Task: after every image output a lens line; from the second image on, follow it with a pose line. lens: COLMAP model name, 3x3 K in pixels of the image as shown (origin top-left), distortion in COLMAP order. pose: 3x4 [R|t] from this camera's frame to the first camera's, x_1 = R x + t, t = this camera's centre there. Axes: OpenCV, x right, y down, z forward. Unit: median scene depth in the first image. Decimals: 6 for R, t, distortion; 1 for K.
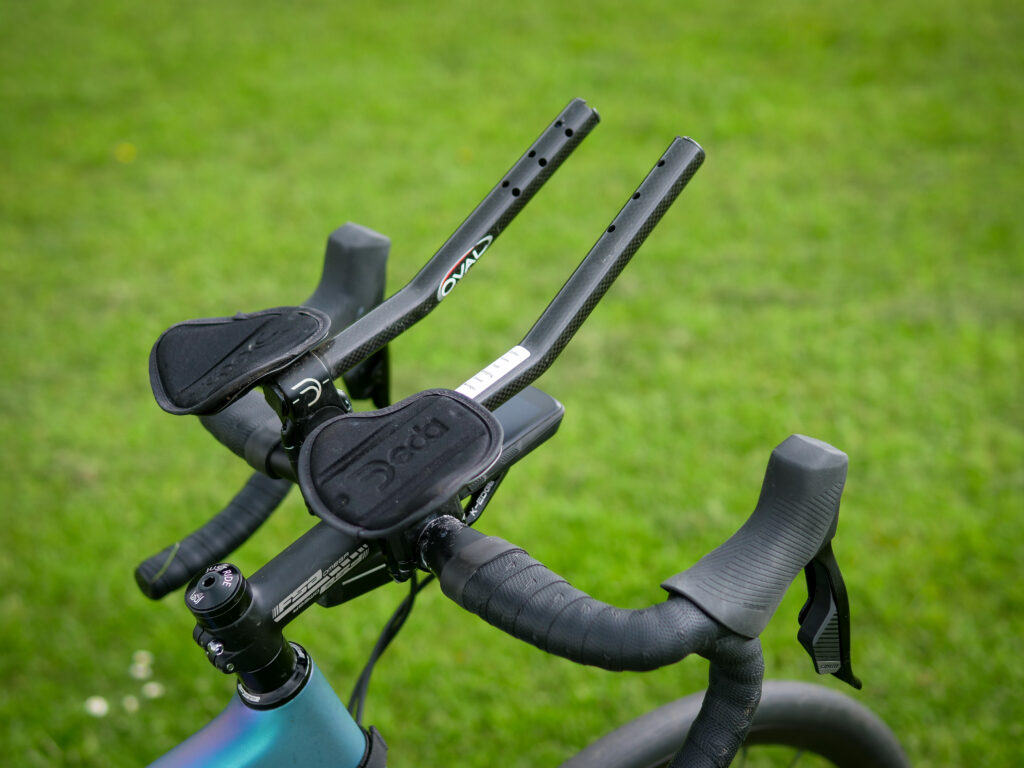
lens RADIAL K [[1882.5, 0, 512.0], [0, 1882.5, 384.0], [0, 0, 1]] dist [-0.010182, 0.073765]
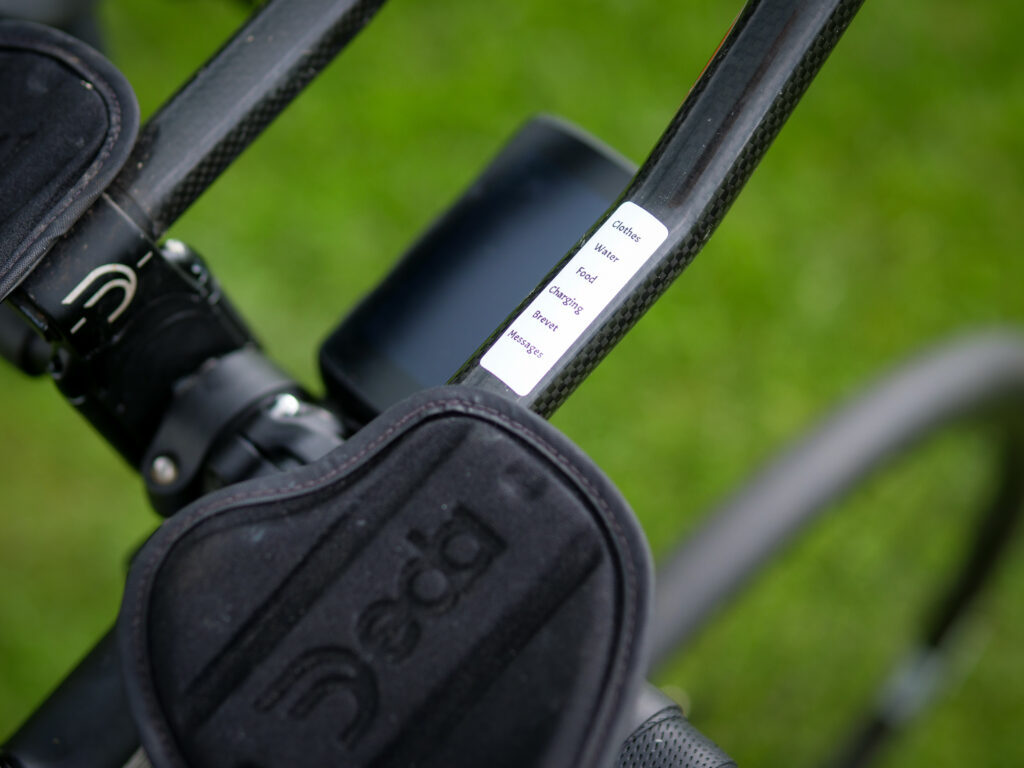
lens RADIAL K [[1882.5, 0, 512.0], [0, 1882.5, 384.0], [0, 0, 1]] dist [-0.010182, 0.073765]
pose [[0.992987, -0.071514, 0.094142, -0.065319], [0.021186, 0.891049, 0.453412, -0.177195], [-0.116311, -0.448237, 0.886315, 0.671445]]
